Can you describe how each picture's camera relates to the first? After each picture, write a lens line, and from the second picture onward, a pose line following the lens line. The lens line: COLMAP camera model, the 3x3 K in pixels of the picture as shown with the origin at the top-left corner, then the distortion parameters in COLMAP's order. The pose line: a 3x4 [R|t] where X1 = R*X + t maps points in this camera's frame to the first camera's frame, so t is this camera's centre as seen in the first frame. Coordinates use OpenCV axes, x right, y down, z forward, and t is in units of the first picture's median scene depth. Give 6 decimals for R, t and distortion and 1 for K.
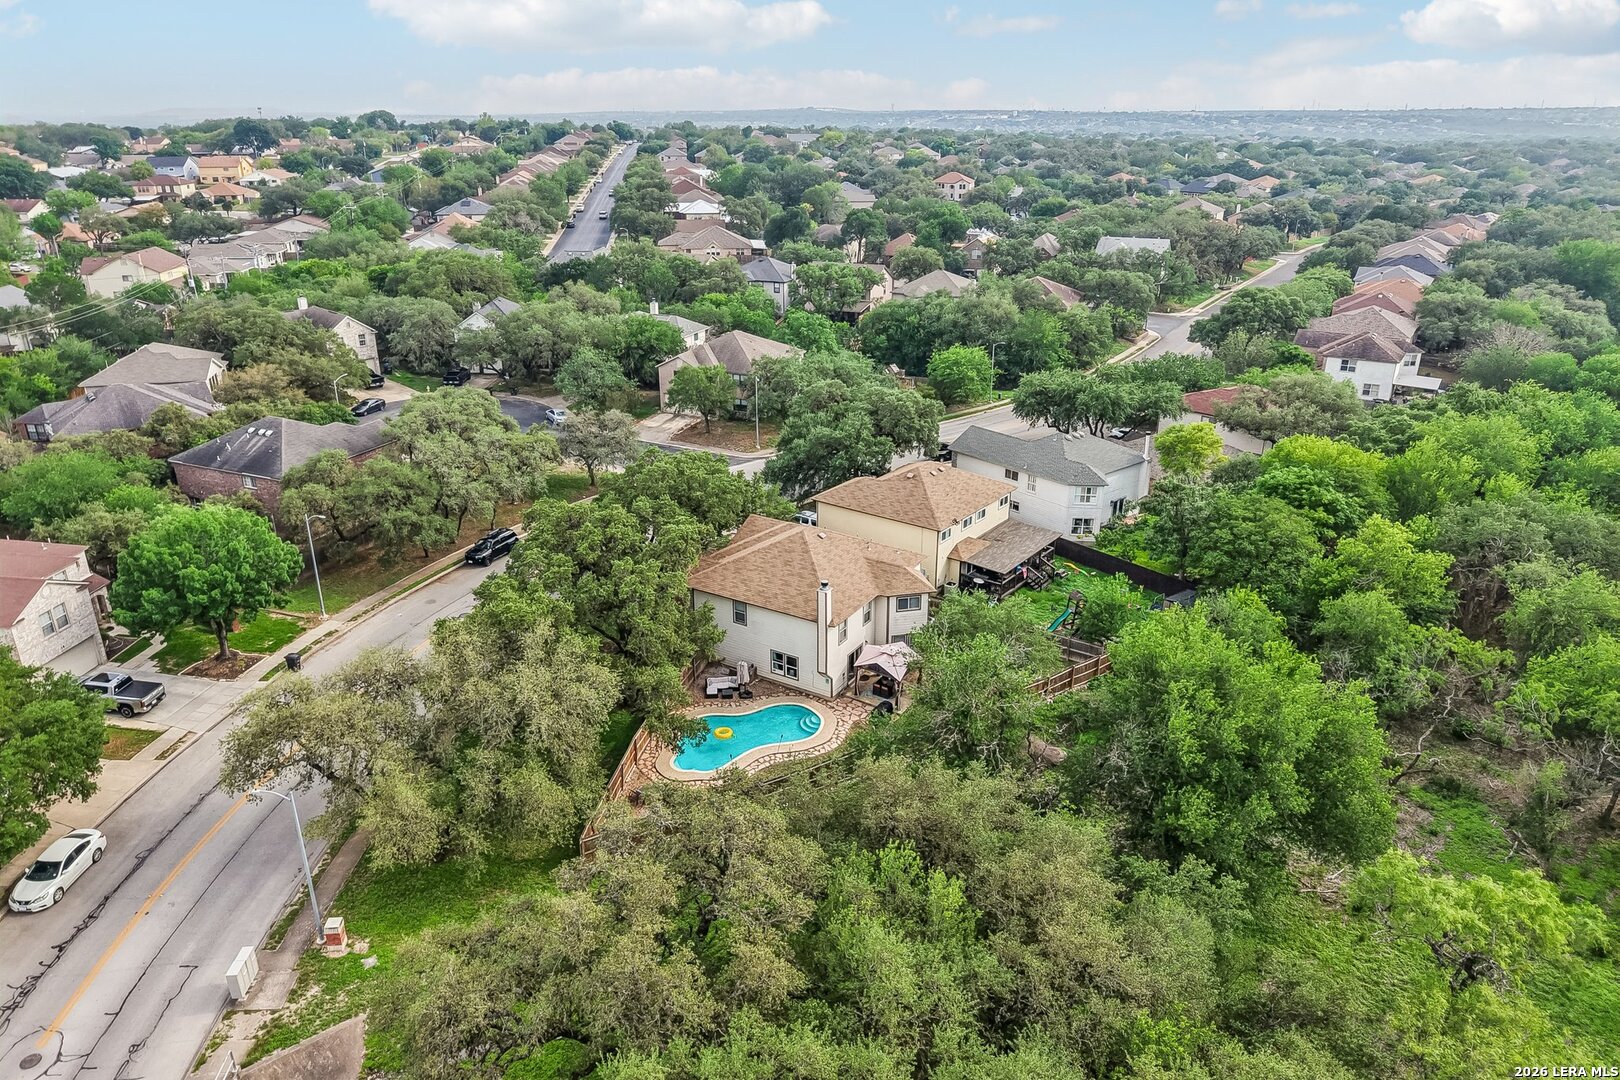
lens RADIAL K [[1050.5, 0, 810.0], [0, 1050.5, 540.0], [0, 0, 1]] dist [0.018170, -0.001465]
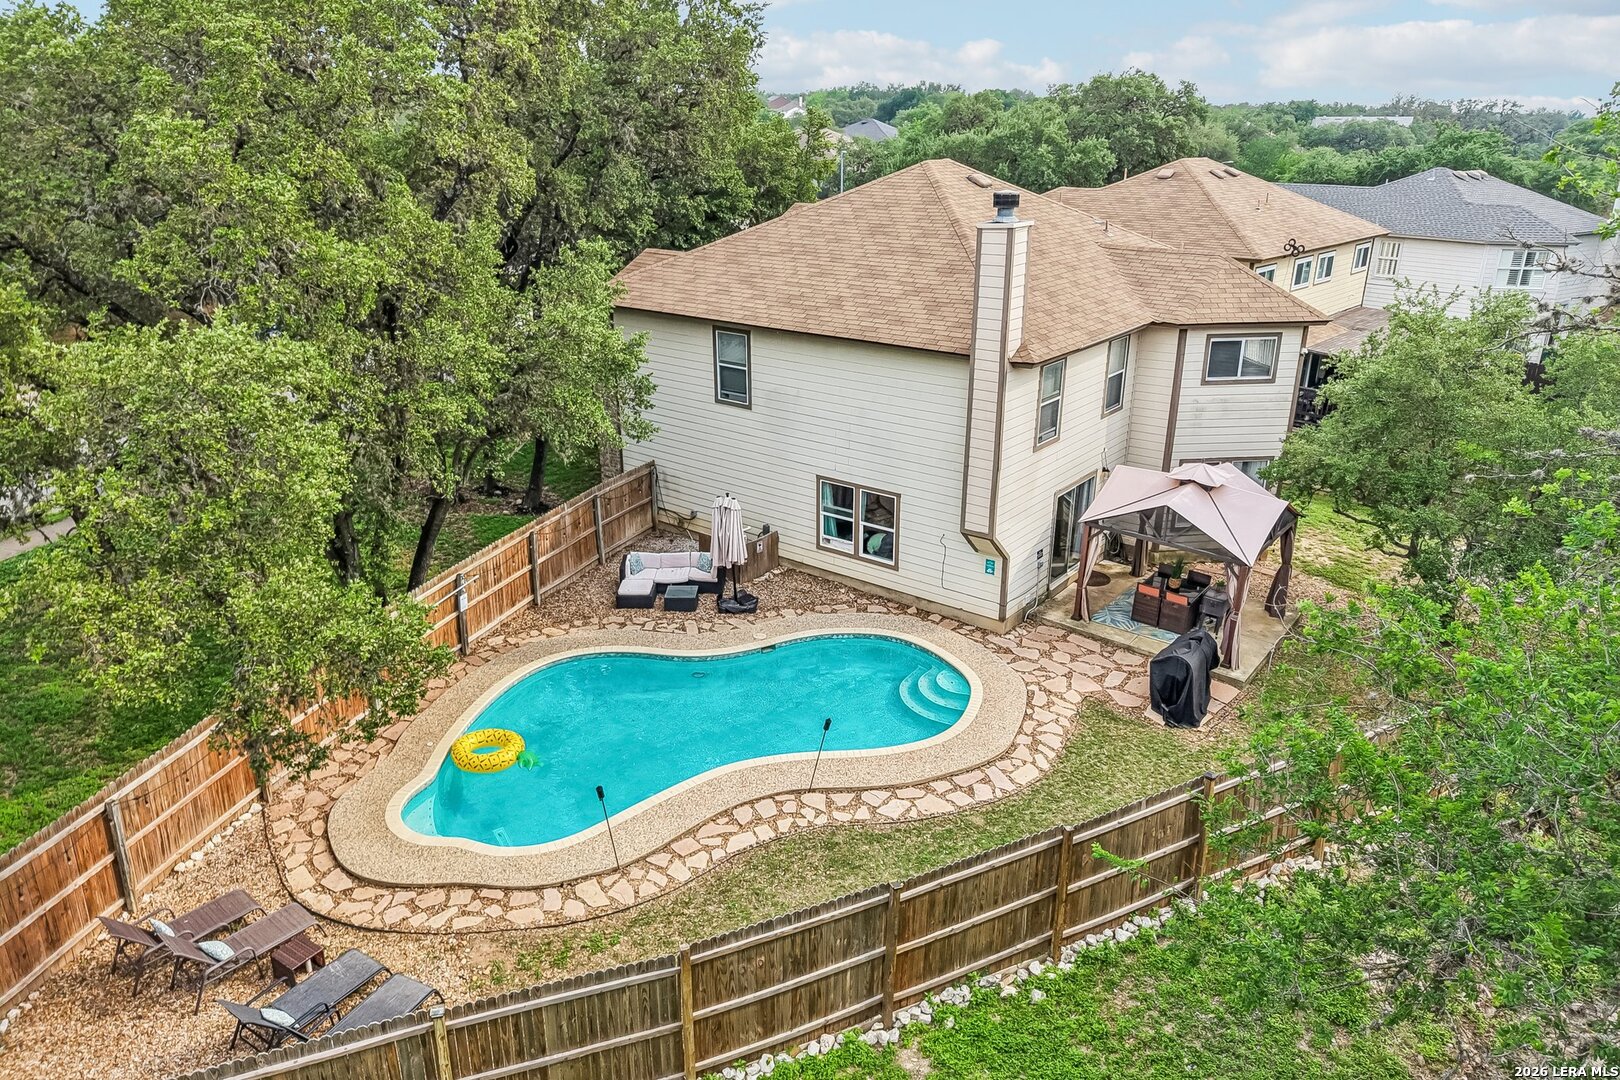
lens RADIAL K [[1050.5, 0, 810.0], [0, 1050.5, 540.0], [0, 0, 1]] dist [0.018170, -0.001465]
pose [[0.995080, 0.042135, -0.089665, -0.009187], [-0.044070, 0.998834, -0.019718, 0.132795], [0.088729, 0.023572, 0.995777, 0.672411]]
